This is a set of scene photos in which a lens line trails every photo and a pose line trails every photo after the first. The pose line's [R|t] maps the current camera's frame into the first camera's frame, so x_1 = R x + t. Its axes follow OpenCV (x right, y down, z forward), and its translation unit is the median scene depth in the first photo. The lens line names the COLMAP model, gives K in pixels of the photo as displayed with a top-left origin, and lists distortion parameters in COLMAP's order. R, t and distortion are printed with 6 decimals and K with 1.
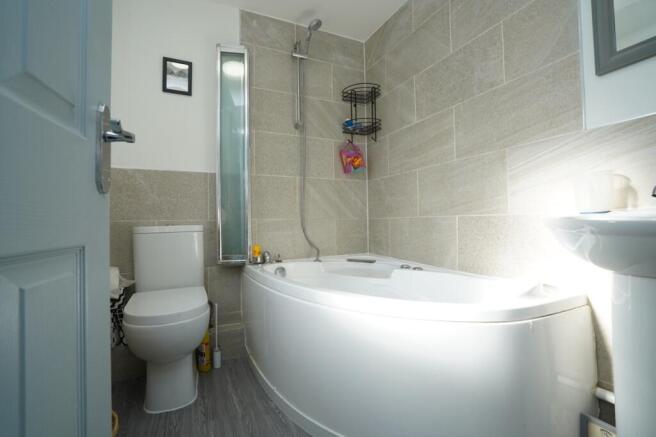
lens RADIAL K [[303.5, 0, 327.8], [0, 303.5, 214.2], [0, 0, 1]] dist [-0.036418, 0.000628]
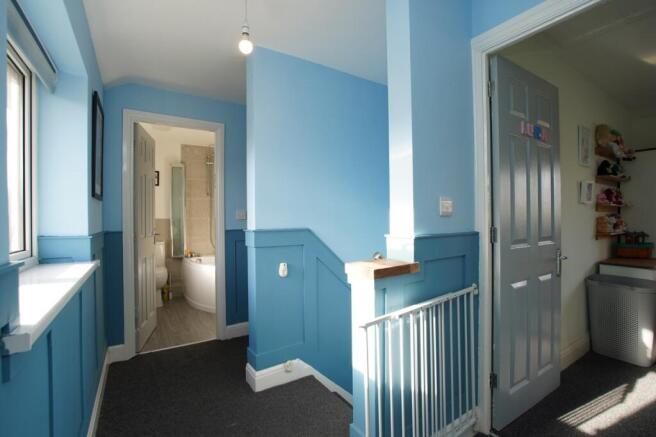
lens RADIAL K [[303.5, 0, 327.8], [0, 303.5, 214.2], [0, 0, 1]] dist [-0.036418, 0.000628]
pose [[0.991825, 0.000454, 0.127604, 0.532133], [-0.000739, 0.999997, 0.002184, -0.174471], [-0.127602, -0.002261, 0.991823, -1.429574]]
